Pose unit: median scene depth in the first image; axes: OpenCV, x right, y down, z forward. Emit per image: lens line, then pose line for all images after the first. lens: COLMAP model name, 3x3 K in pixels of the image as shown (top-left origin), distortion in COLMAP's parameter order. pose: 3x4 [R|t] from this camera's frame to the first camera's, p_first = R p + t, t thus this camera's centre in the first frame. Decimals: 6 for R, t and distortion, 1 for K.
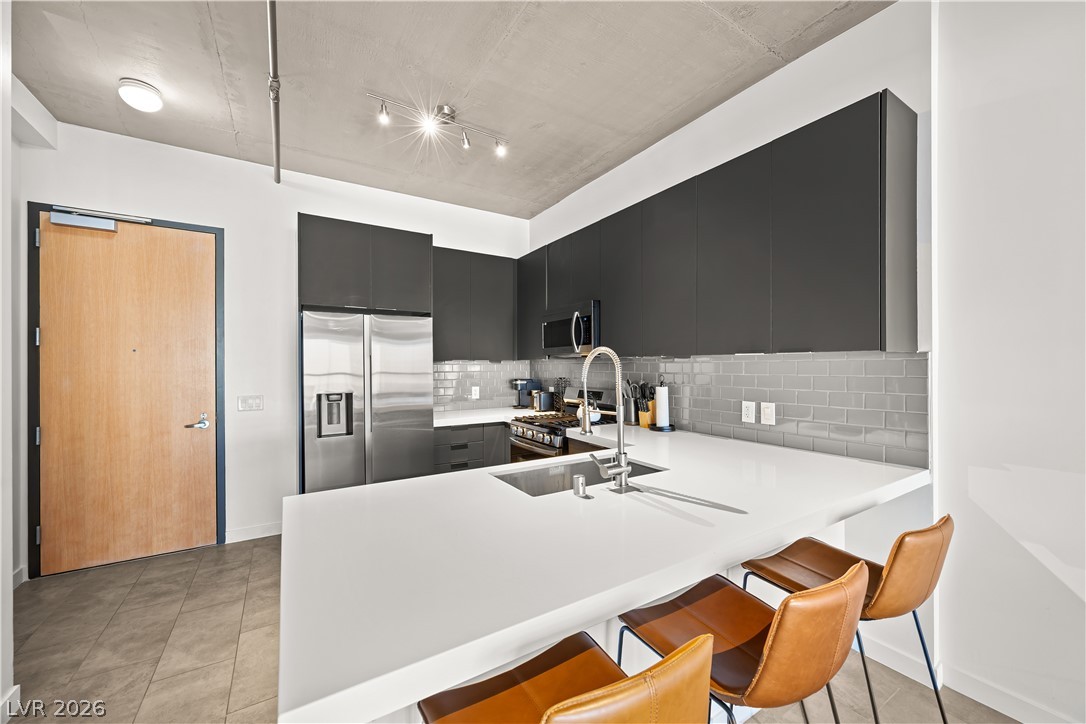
lens RADIAL K [[414.8, 0, 563.1], [0, 414.8, 366.7], [0, 0, 1]] dist [0.004279, 0.000447]
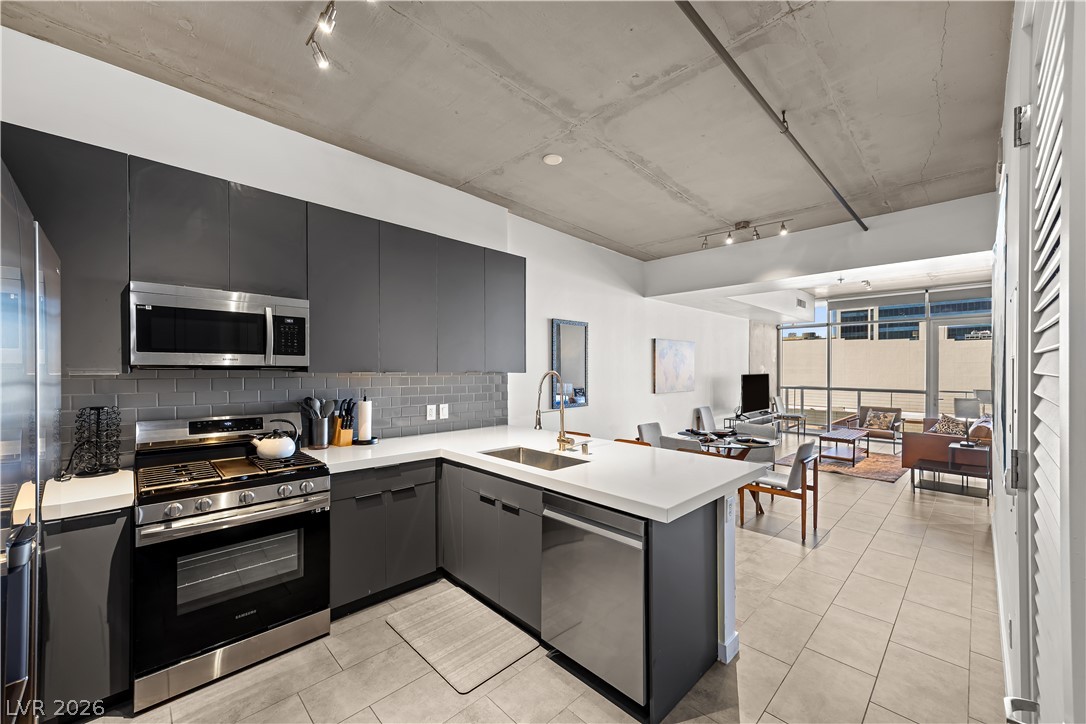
lens RADIAL K [[414.8, 0, 538.3], [0, 414.8, 370.6], [0, 0, 1]] dist [0.004279, 0.000447]
pose [[-0.169649, 0.006191, 0.985485, -0.797633], [0.002174, 0.999980, -0.005908, -0.018873], [-0.985502, 0.001140, -0.169659, 0.705192]]
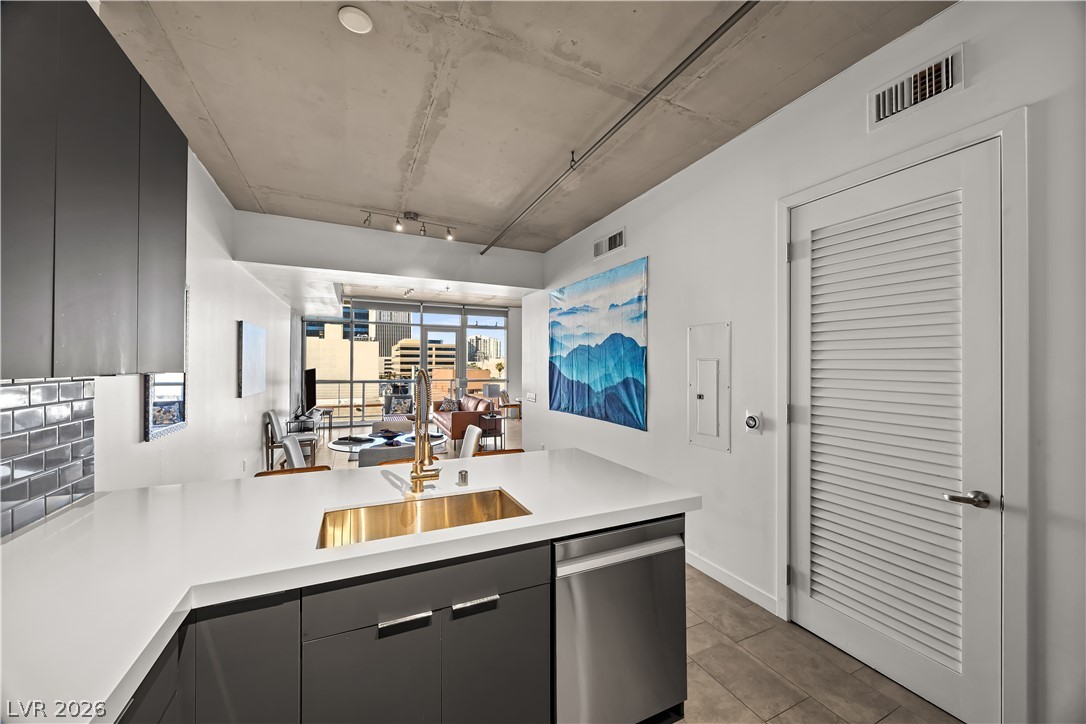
lens RADIAL K [[414.8, 0, 547.1], [0, 414.8, 358.3], [0, 0, 1]] dist [0.004279, 0.000447]
pose [[-0.987997, 0.006913, 0.154315, -0.191812], [0.004837, 0.999893, -0.013822, -0.029722], [-0.154394, -0.012910, -0.987925, 1.049670]]
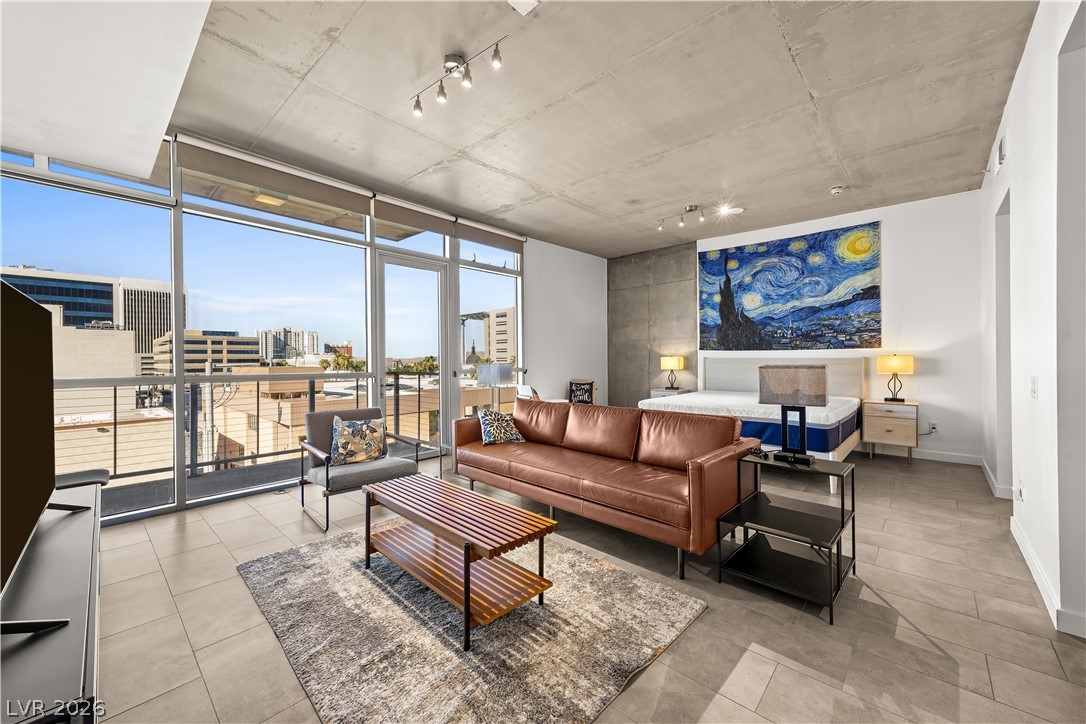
lens RADIAL K [[414.8, 0, 560.8], [0, 414.8, 363.1], [0, 0, 1]] dist [0.004279, 0.000447]
pose [[-0.965928, 0.019724, -0.258060, 1.060415], [0.016670, 0.999763, 0.014017, 0.056676], [0.258275, 0.009237, -0.966027, -0.510583]]
